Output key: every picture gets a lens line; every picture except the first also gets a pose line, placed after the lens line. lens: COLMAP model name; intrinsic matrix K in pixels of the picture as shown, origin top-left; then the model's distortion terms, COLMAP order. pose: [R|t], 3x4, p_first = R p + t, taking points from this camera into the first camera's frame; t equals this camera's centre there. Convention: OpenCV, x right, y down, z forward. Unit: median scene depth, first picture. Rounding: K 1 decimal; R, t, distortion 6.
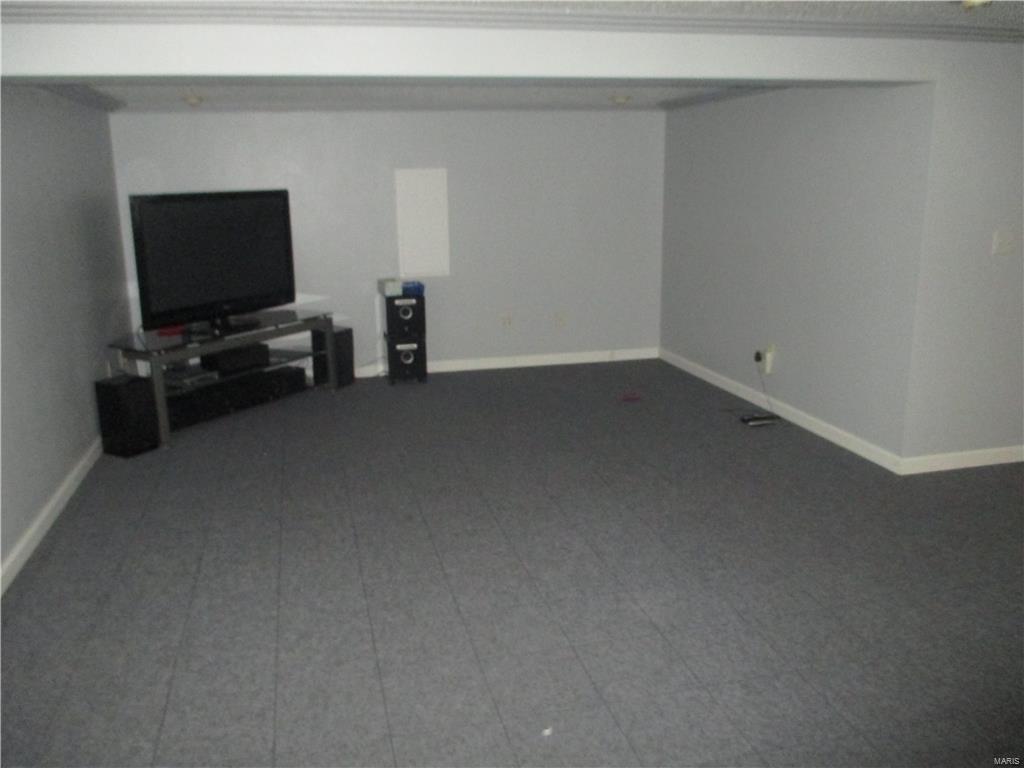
lens RADIAL K [[841.8, 0, 512.0], [0, 841.8, 384.0], [0, 0, 1]] dist [-0.038136, -0.010221]
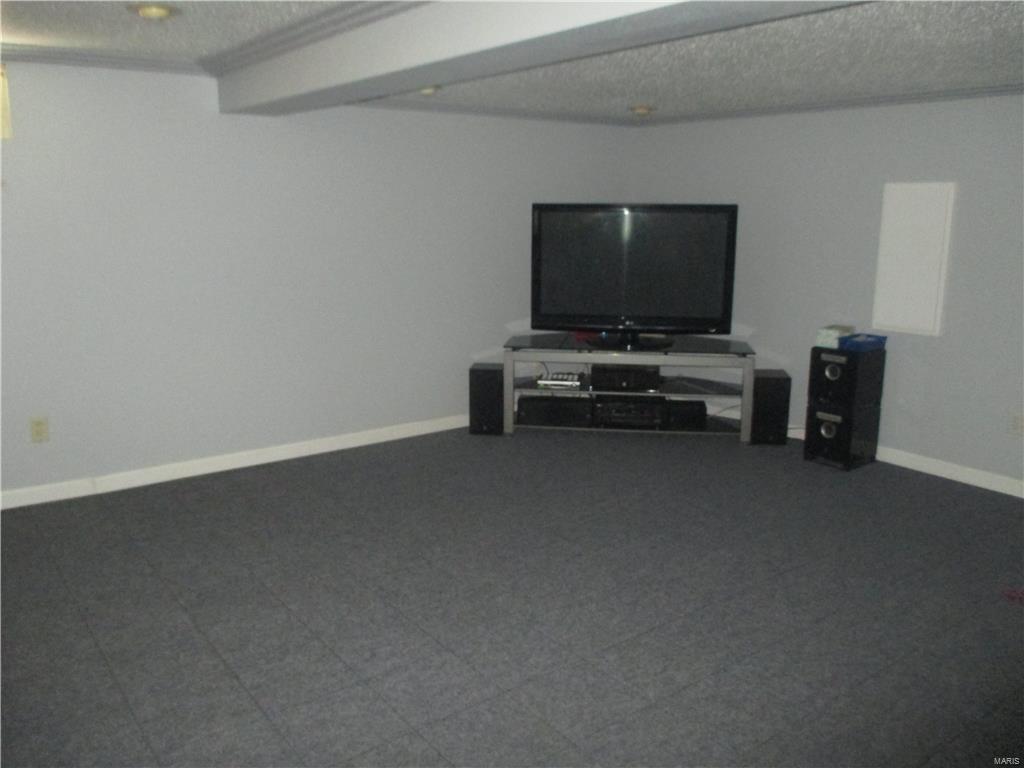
lens RADIAL K [[841.8, 0, 512.0], [0, 841.8, 384.0], [0, 0, 1]] dist [-0.038136, -0.010221]
pose [[0.417175, 0.212424, -0.883652, 0.417764], [-0.238227, 0.963862, 0.119238, -0.095443], [0.877048, 0.160767, 0.452704, 0.412765]]
